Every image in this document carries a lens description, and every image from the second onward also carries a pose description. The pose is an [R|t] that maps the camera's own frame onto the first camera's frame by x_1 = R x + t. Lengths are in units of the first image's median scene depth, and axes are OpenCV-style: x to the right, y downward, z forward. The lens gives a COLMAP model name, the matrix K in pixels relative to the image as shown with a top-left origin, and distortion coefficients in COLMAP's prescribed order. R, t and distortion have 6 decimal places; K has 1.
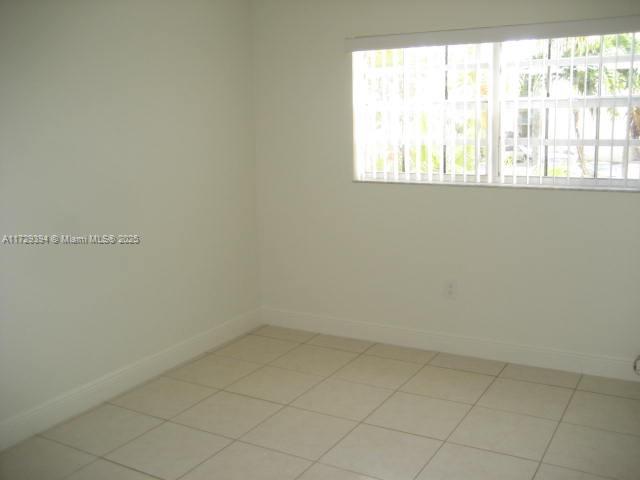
lens RADIAL K [[656.2, 0, 320.0], [0, 656.2, 240.0], [0, 0, 1]] dist [-0.097626, -0.004115]
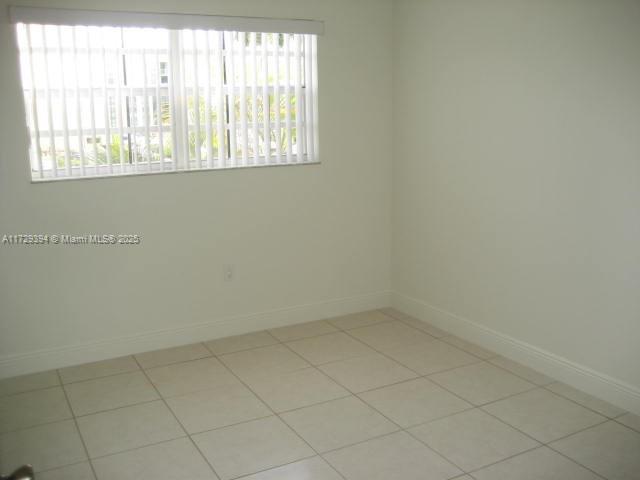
lens RADIAL K [[656.2, 0, 320.0], [0, 656.2, 240.0], [0, 0, 1]] dist [-0.097626, -0.004115]
pose [[0.526485, -0.160584, 0.834881, -0.523578], [0.154300, 0.983740, 0.091913, -0.042695], [-0.836065, 0.080431, 0.542702, 0.305423]]
